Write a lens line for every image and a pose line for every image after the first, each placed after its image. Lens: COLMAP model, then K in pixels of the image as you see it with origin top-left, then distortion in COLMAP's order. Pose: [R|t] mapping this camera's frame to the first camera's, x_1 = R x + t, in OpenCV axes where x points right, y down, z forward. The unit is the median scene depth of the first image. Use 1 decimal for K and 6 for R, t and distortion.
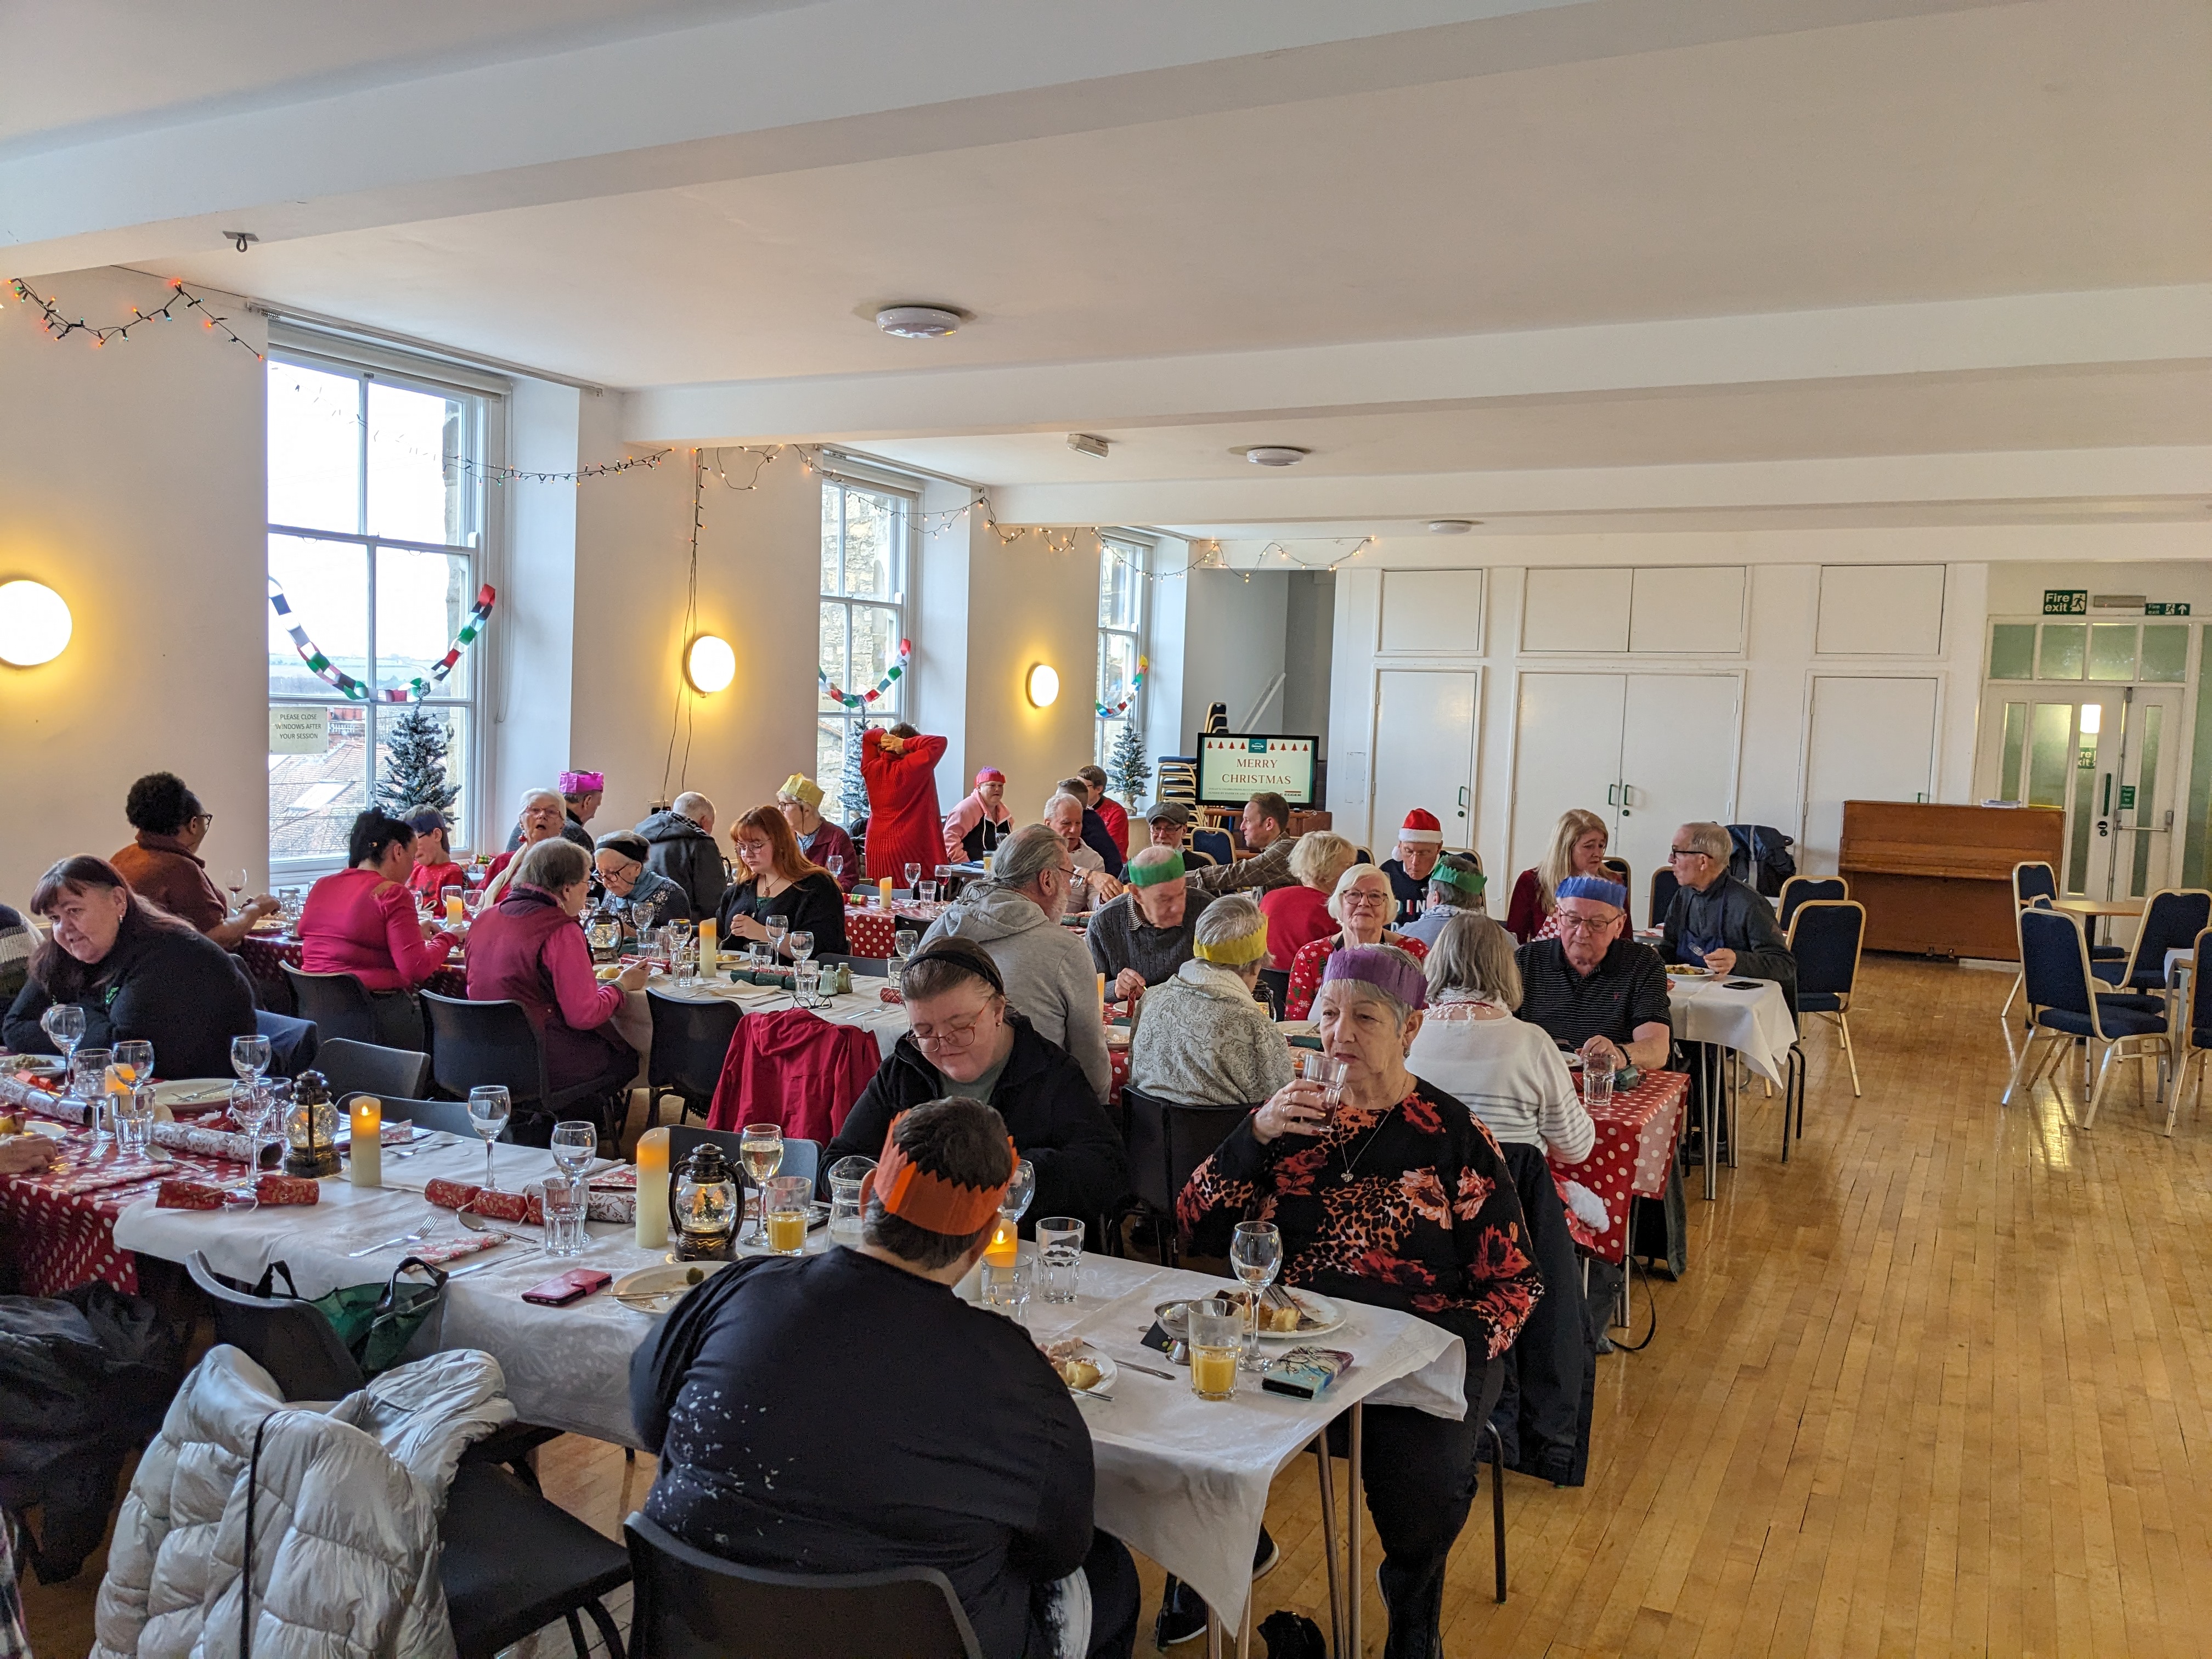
lens RADIAL K [[1730.1, 0, 1108.4], [0, 1730.1, 830.8], [0, 0, 1]] dist [0.041290, -0.002733]
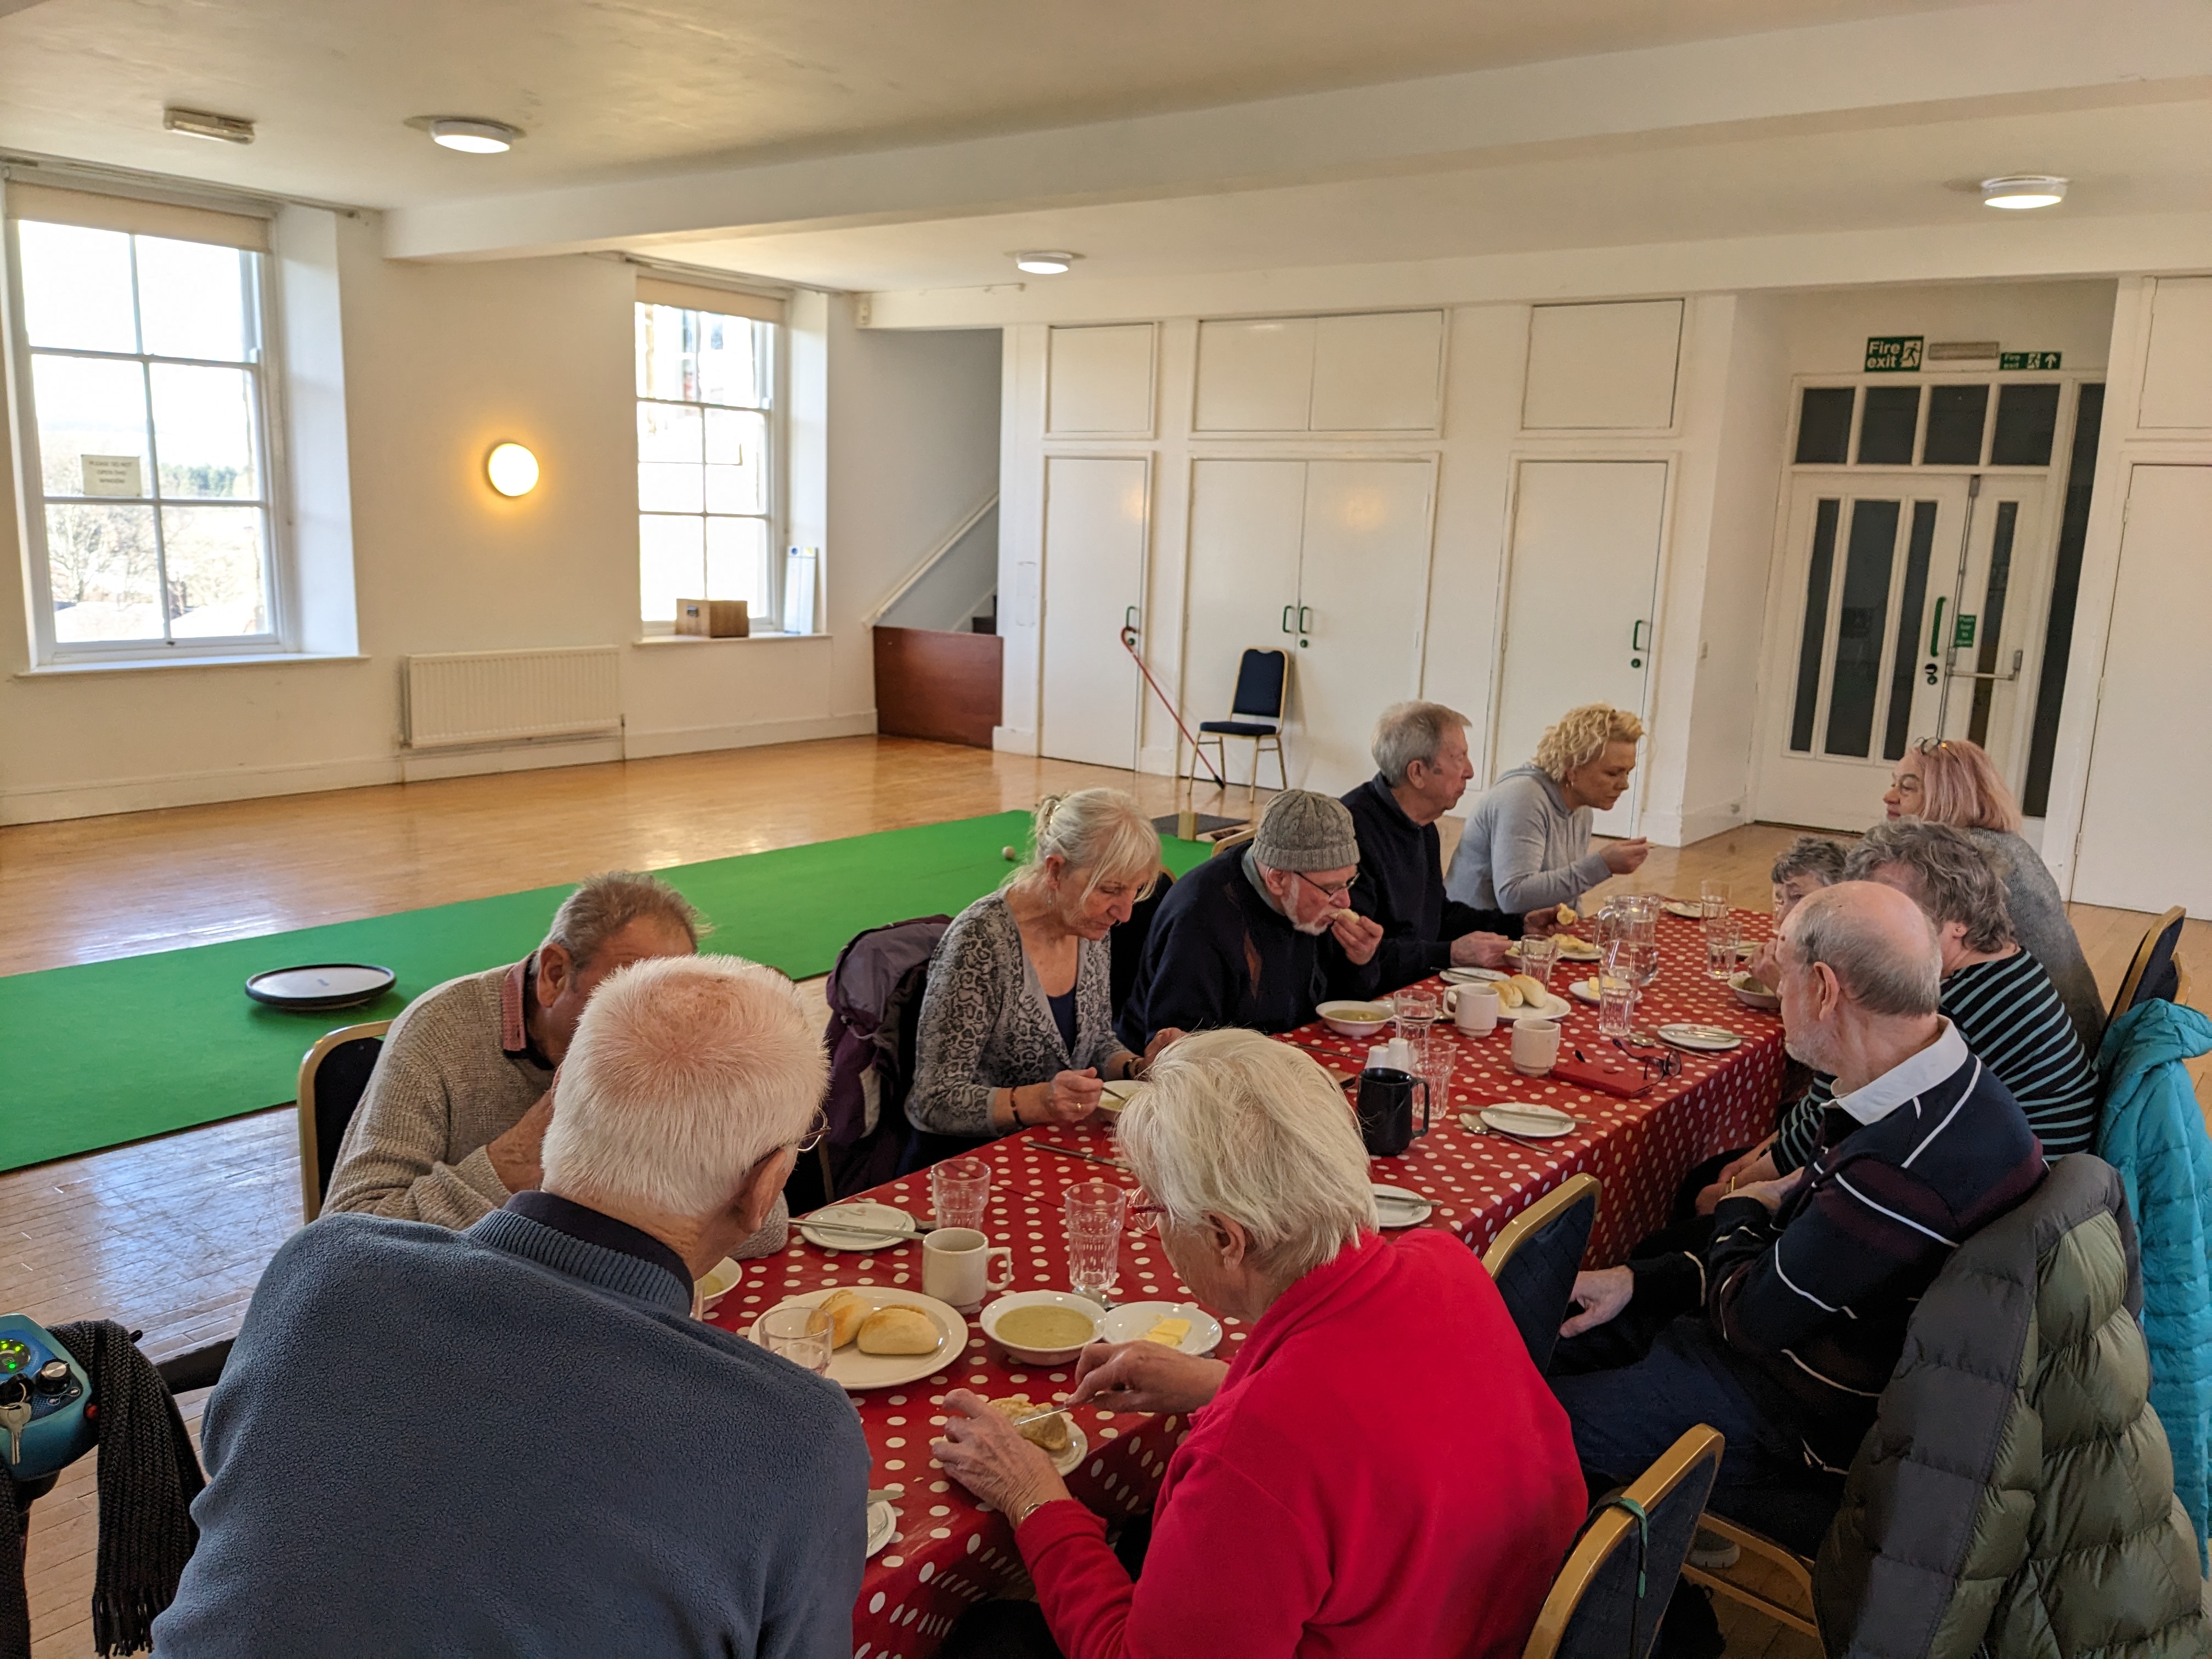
lens RADIAL K [[1730.1, 0, 1103.4], [0, 1730.1, 831.5], [0, 0, 1]] dist [0.041290, -0.002733]
pose [[0.987547, 0.031133, -0.154213, 0.343631], [-0.014139, 0.993821, 0.110091, -0.011094], [0.156688, -0.106539, 0.981885, 0.229743]]
